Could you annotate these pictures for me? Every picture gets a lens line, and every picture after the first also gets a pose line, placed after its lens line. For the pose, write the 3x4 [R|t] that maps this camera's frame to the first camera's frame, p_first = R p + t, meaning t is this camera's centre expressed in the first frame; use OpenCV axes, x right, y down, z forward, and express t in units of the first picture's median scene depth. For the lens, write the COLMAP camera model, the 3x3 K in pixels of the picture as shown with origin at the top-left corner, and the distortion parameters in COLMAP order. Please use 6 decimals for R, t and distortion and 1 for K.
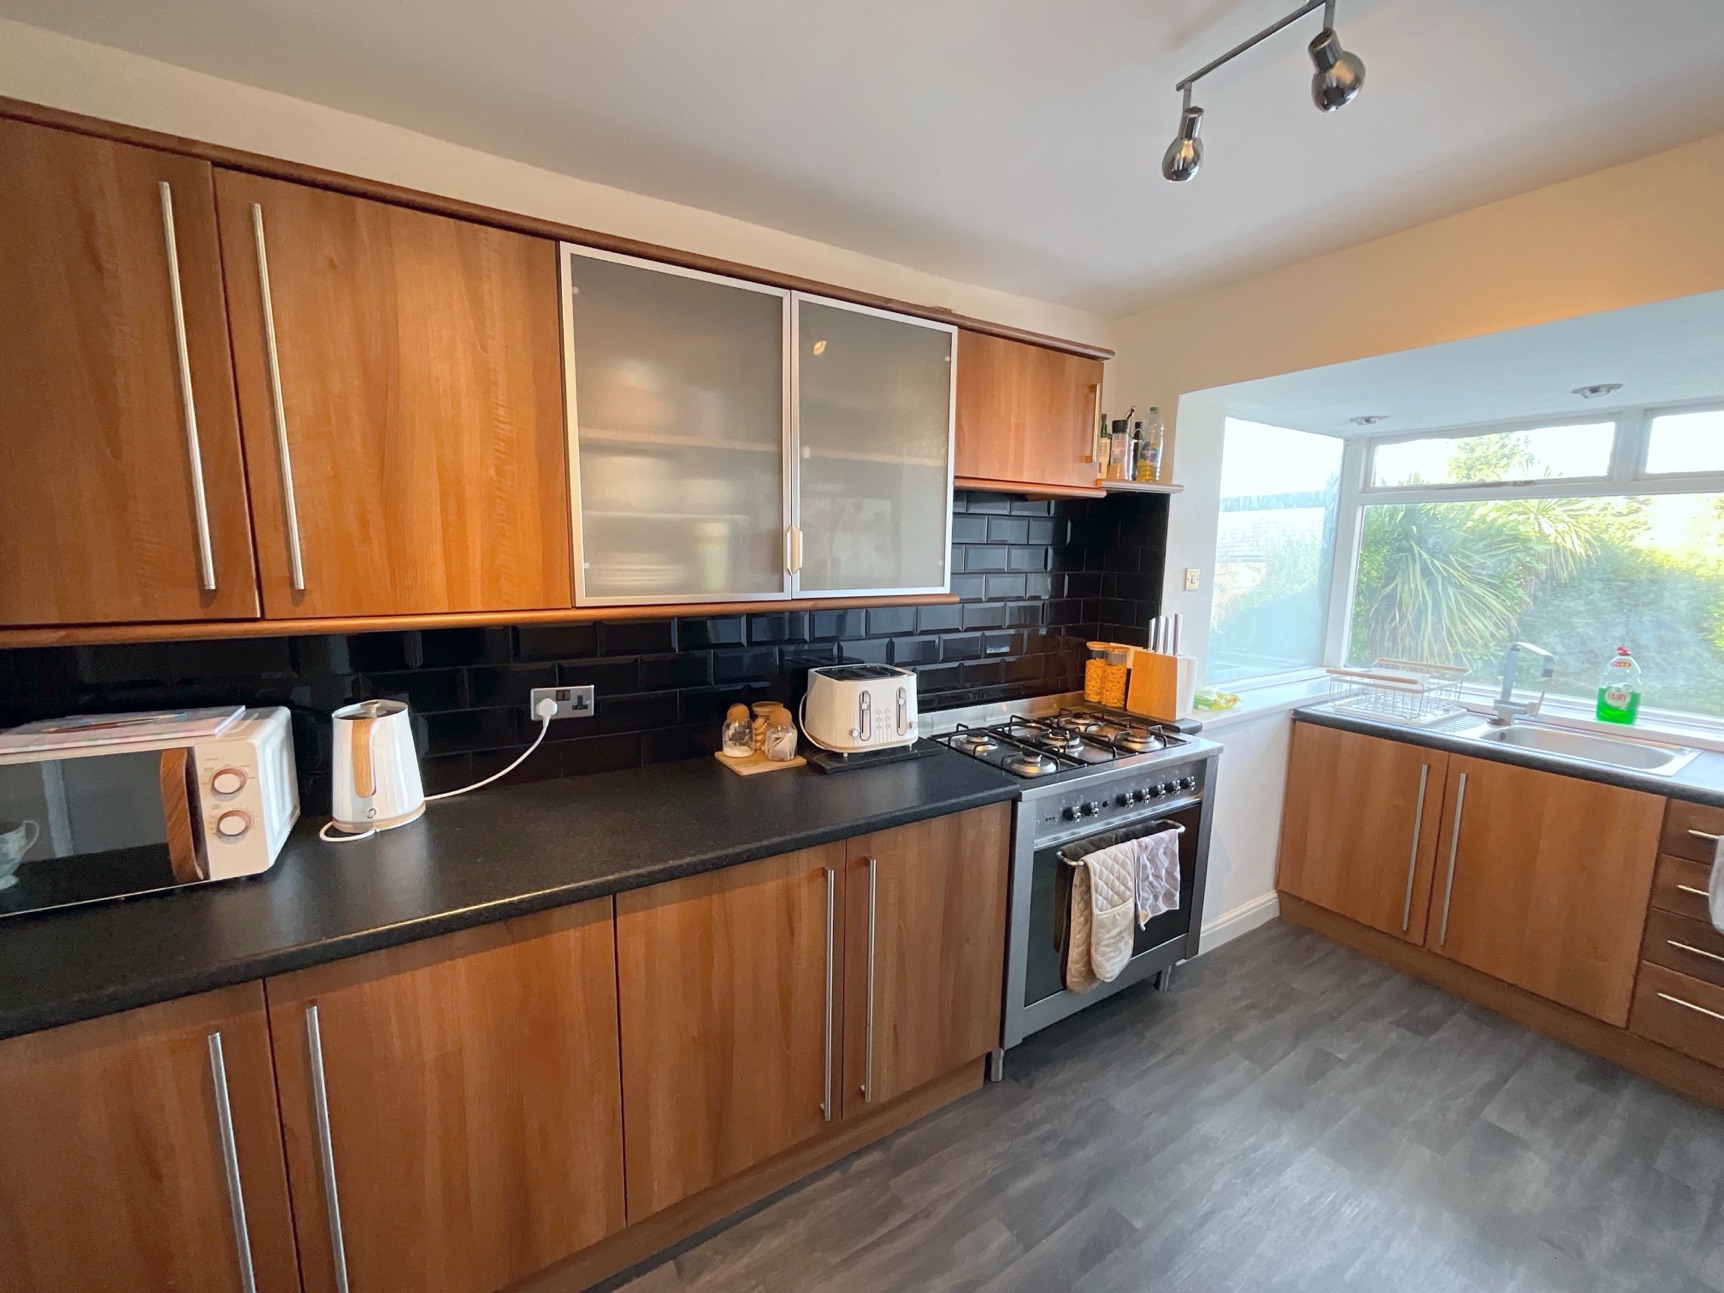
lens RADIAL K [[700.3, 0, 860.6], [0, 700.3, 650.1], [0, 0, 1]] dist [-0.003766, 0.001641]
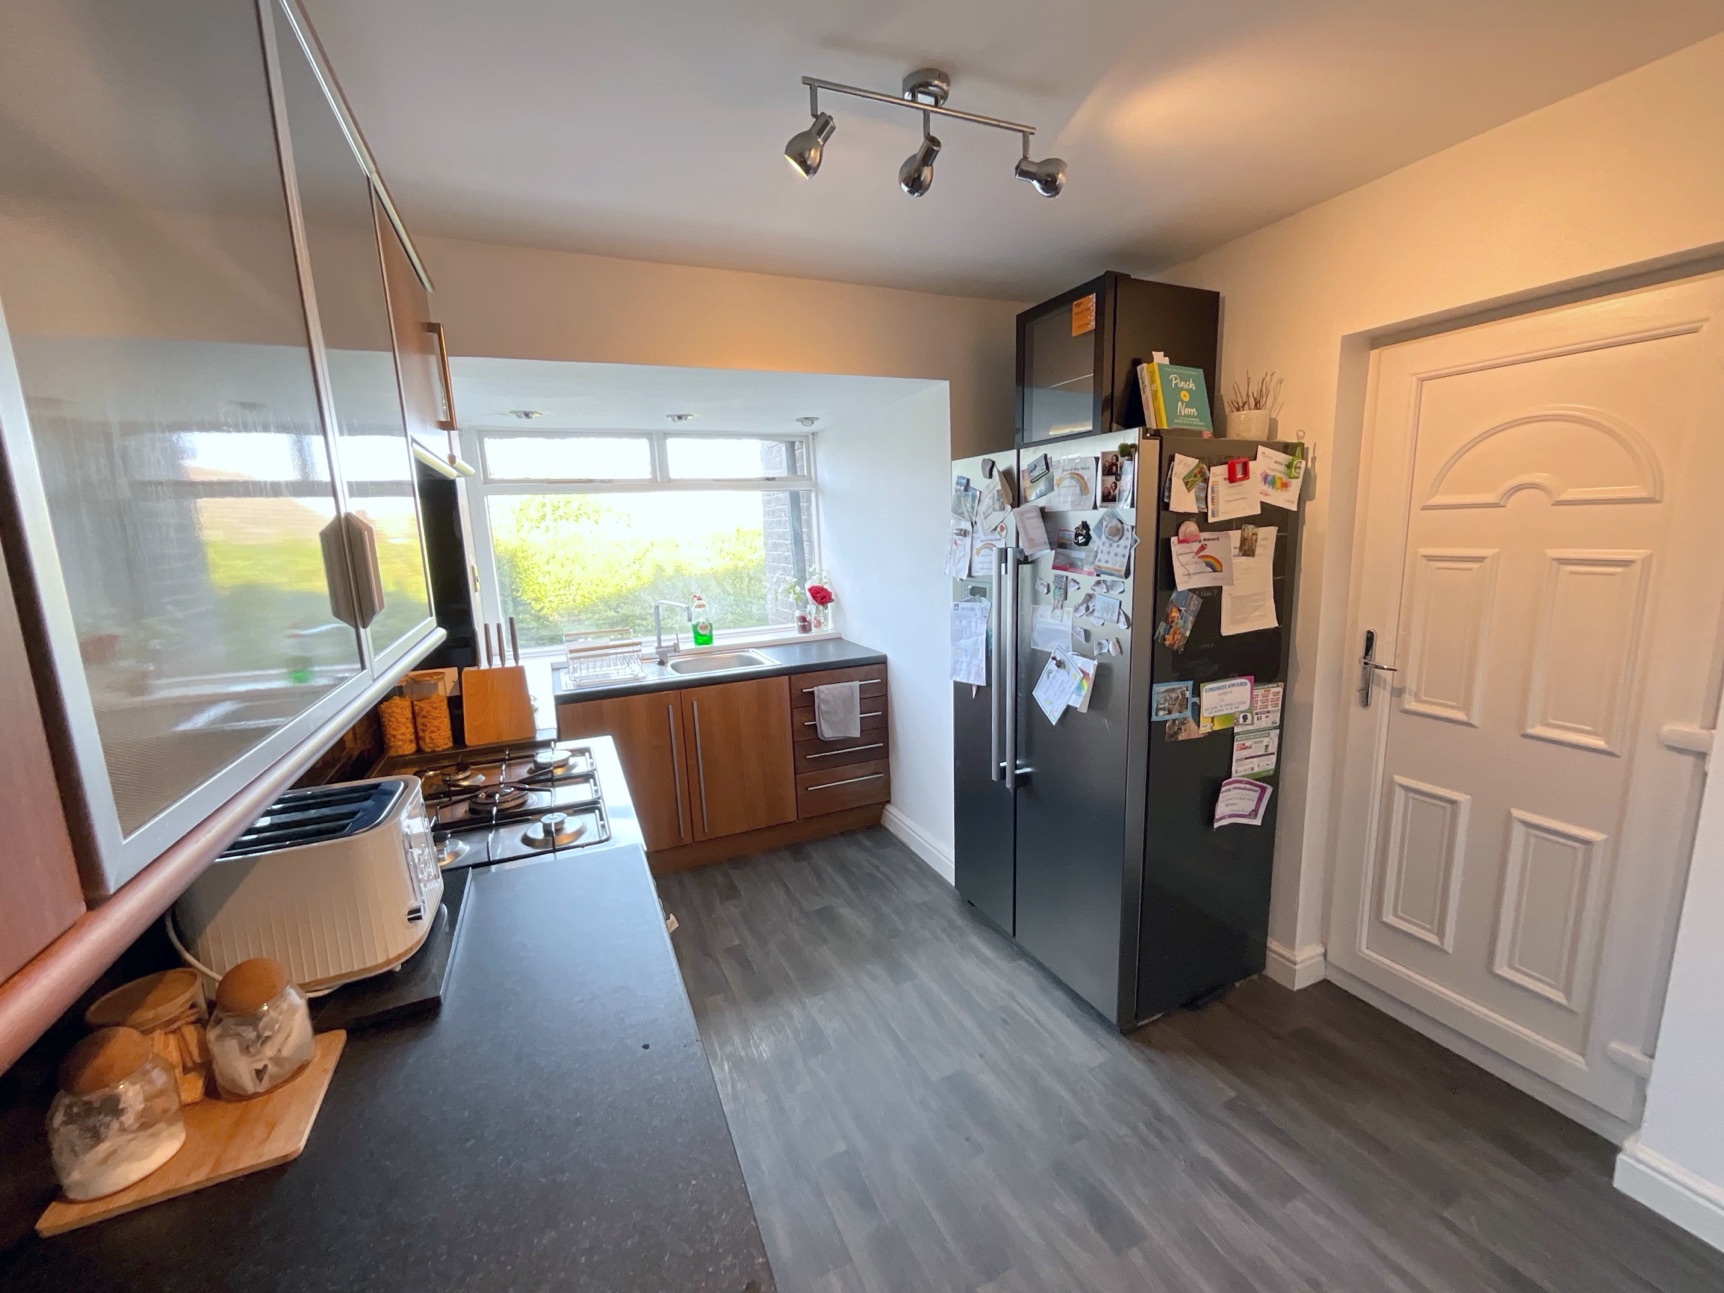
lens RADIAL K [[700.3, 0, 866.2], [0, 700.3, 645.0], [0, 0, 1]] dist [-0.003766, 0.001641]
pose [[0.132652, -0.187262, 0.973312, -0.428005], [0.190255, 0.968540, 0.160414, -0.091145], [-0.972732, 0.163898, 0.164106, 0.543589]]
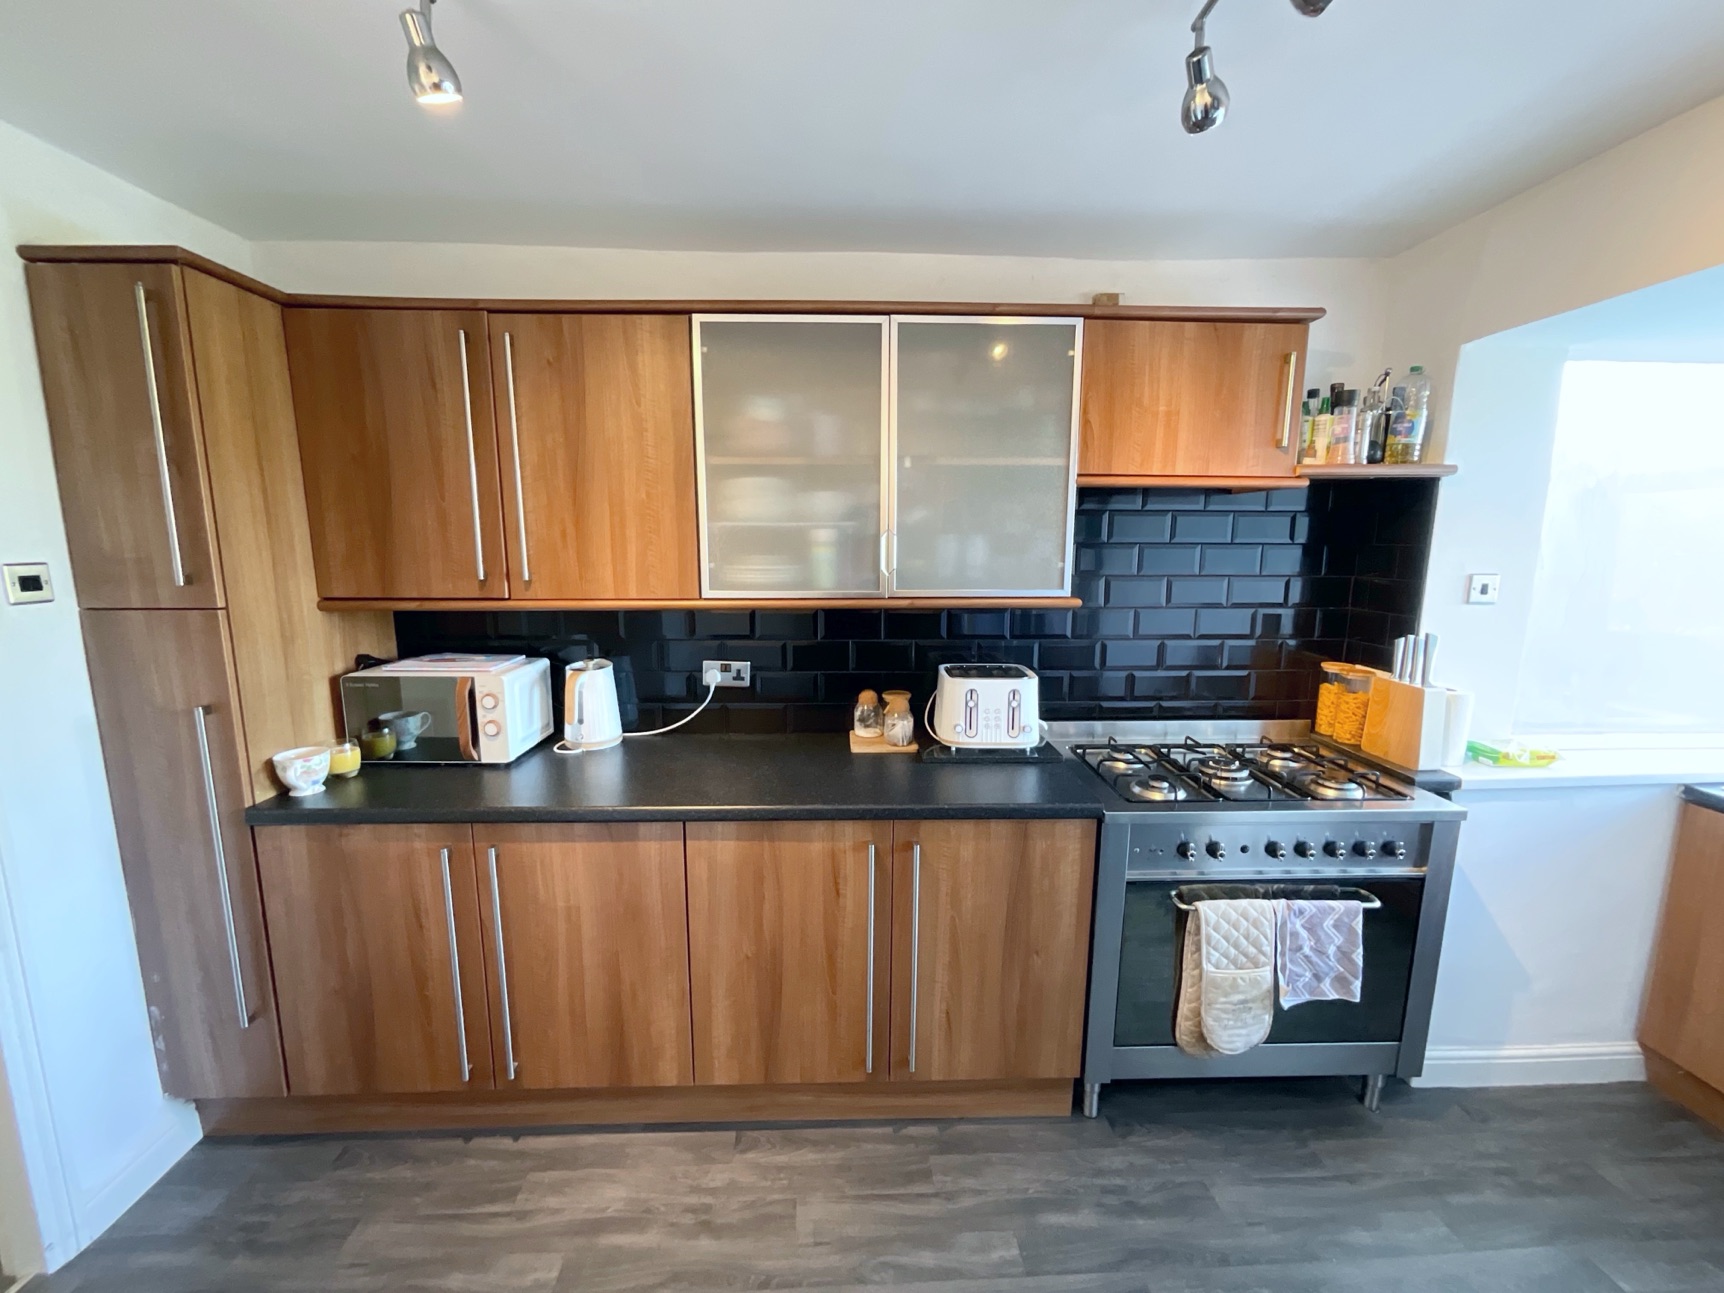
lens RADIAL K [[700.3, 0, 863.6], [0, 700.3, 650.7], [0, 0, 1]] dist [-0.003766, 0.001641]
pose [[0.866440, 0.071071, -0.494197, 0.369051], [-0.066132, 0.997432, 0.027498, -0.015524], [0.494882, 0.008857, 0.868915, 0.028187]]
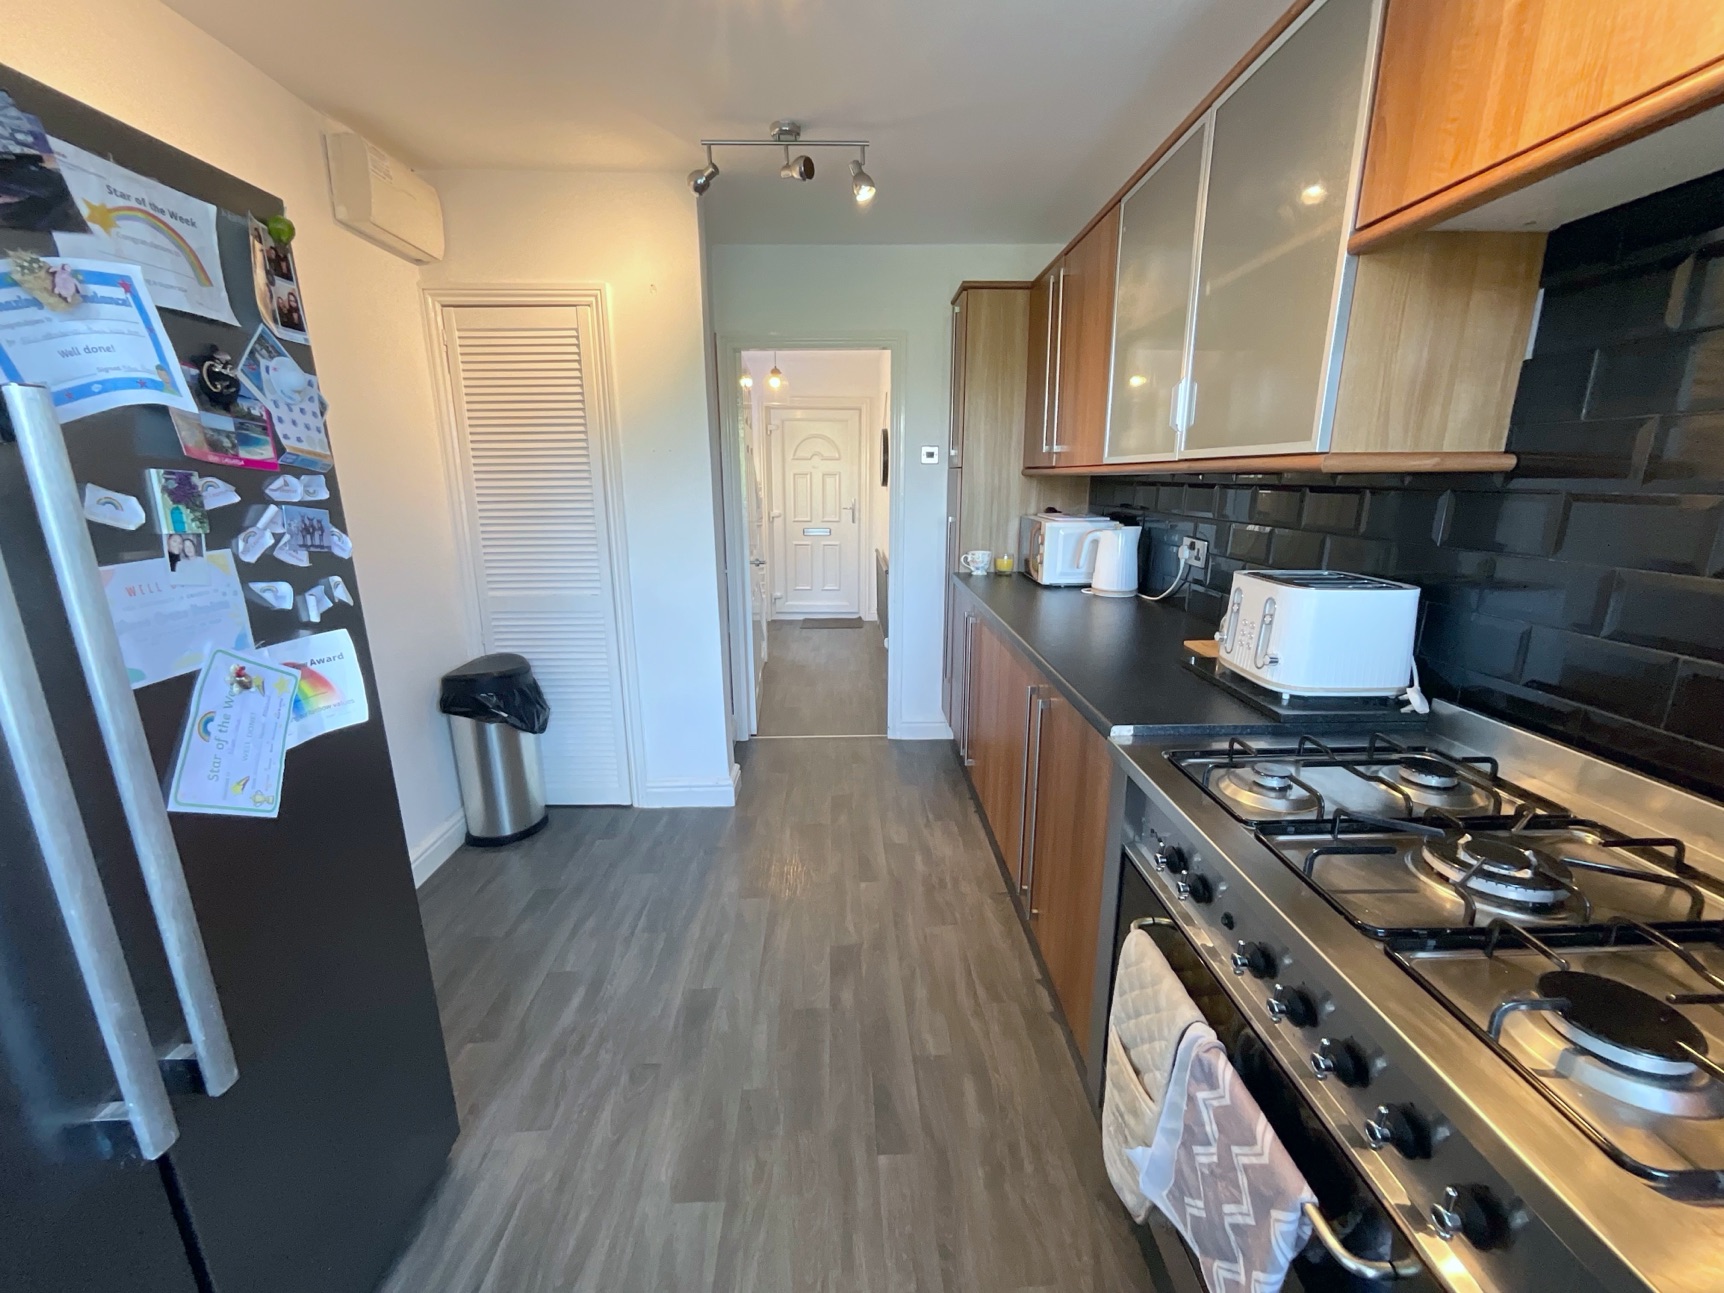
lens RADIAL K [[700.3, 0, 861.7], [0, 700.3, 654.3], [0, 0, 1]] dist [-0.003766, 0.001641]
pose [[-0.505613, 0.198904, -0.839519, 0.860194], [-0.134255, 0.943070, 0.304295, -0.048080], [0.852251, 0.266565, -0.450124, 1.005452]]
